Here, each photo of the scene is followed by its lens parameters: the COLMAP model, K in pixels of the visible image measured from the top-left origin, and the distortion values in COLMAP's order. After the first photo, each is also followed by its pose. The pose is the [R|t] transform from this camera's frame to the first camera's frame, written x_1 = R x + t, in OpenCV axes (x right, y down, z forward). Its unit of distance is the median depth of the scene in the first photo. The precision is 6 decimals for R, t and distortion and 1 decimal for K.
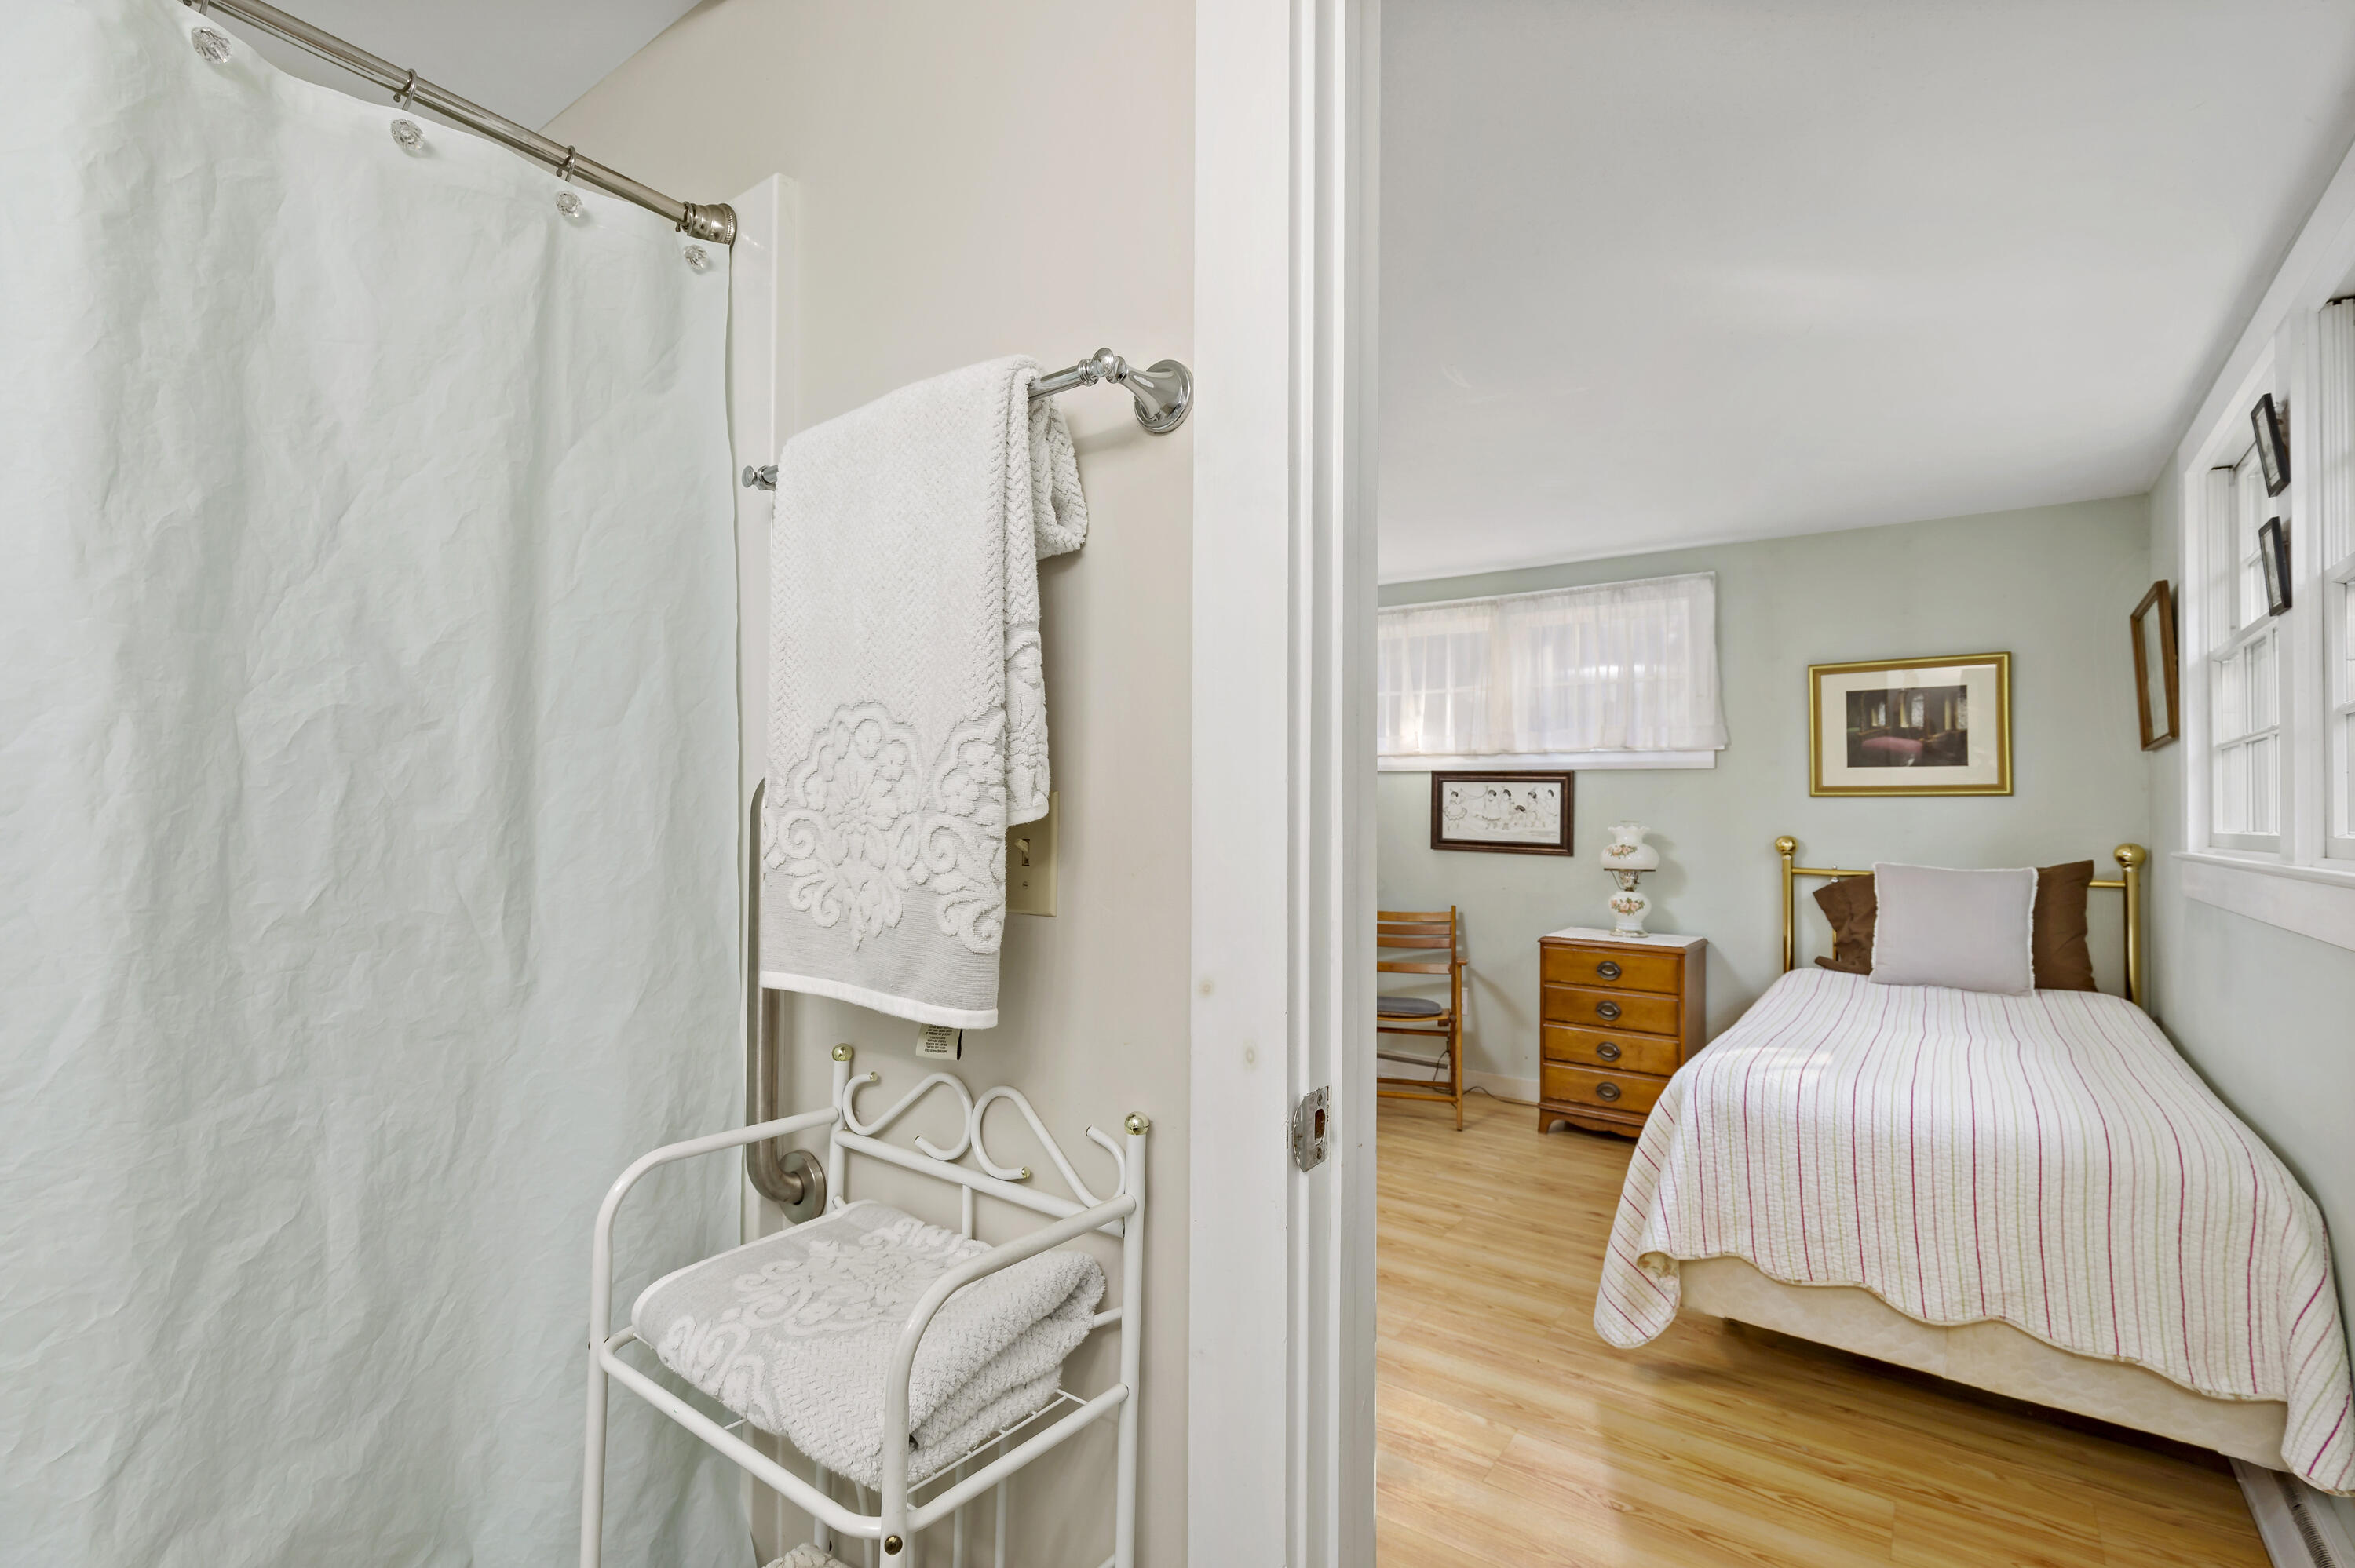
lens RADIAL K [[1063.1, 0, 1175.4], [0, 1063.1, 791.1], [0, 0, 1]] dist [0.001870, 0.000162]
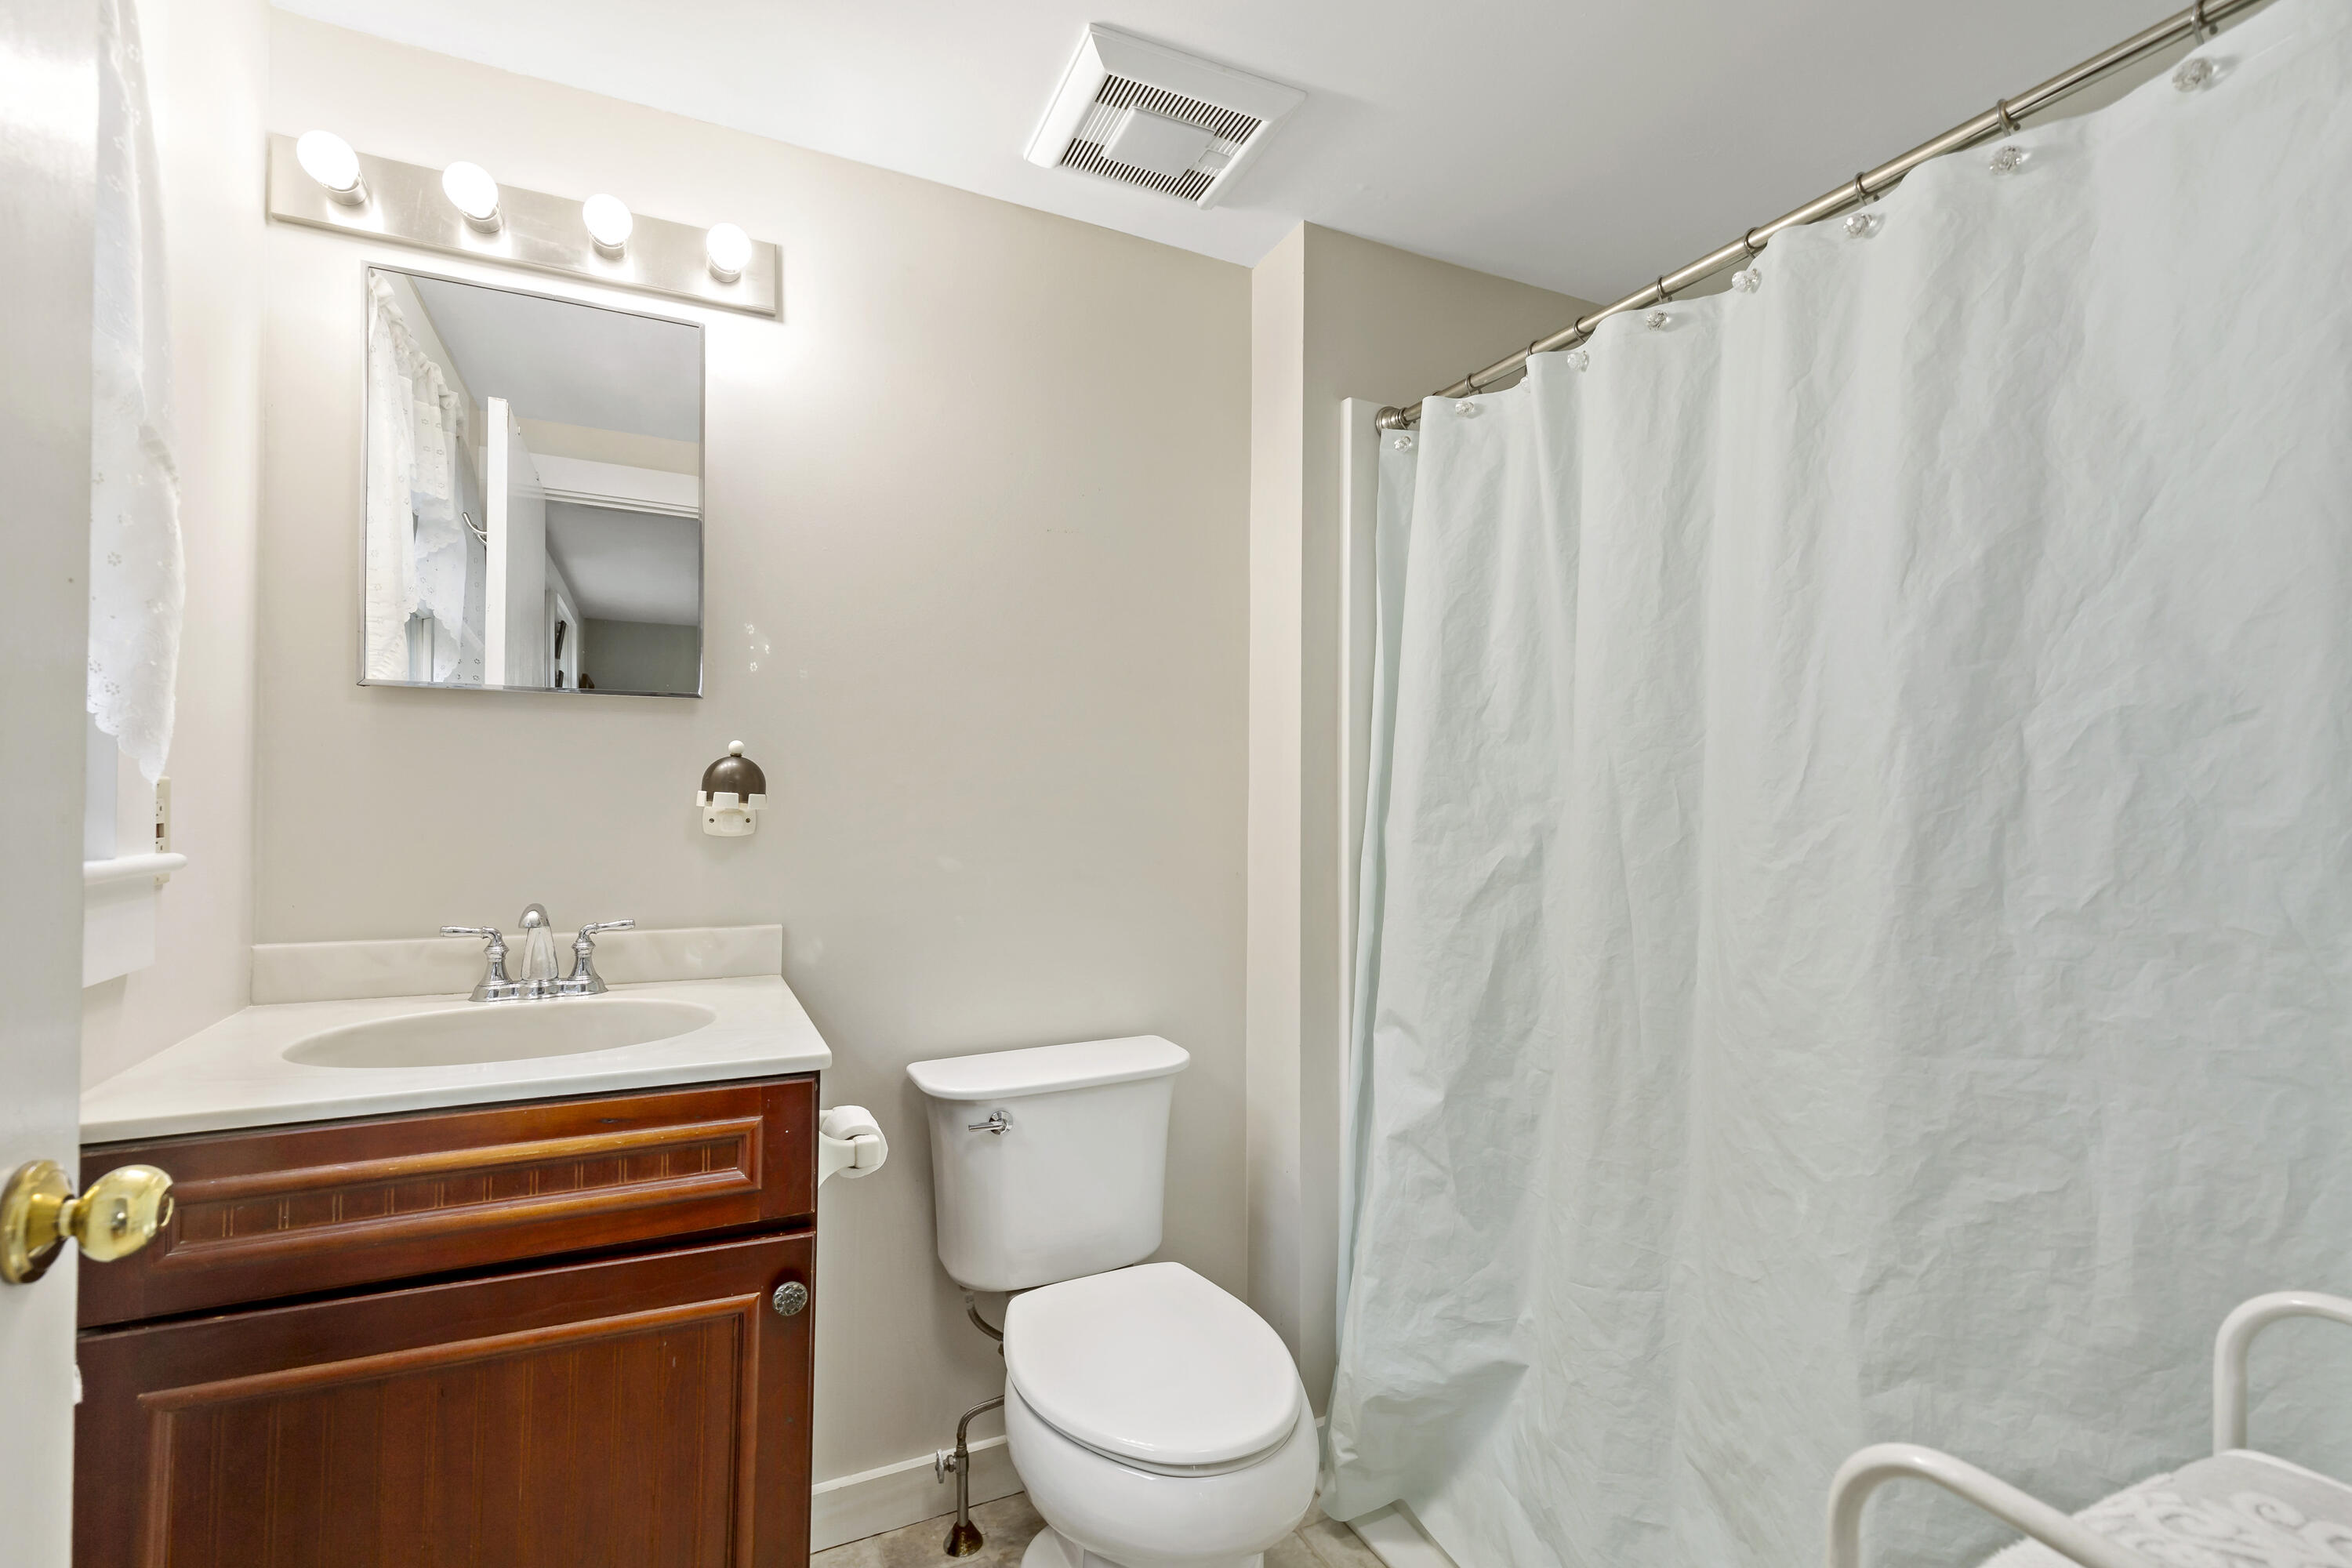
lens RADIAL K [[1061.9, 0, 1173.9], [0, 1061.9, 791.1], [0, 0, 1]] dist [0.001870, 0.000162]
pose [[-0.474796, -0.018828, -0.879894, 0.550310], [0.003115, 0.999729, -0.023073, 0.020011], [0.880090, -0.013696, -0.474609, 0.738705]]
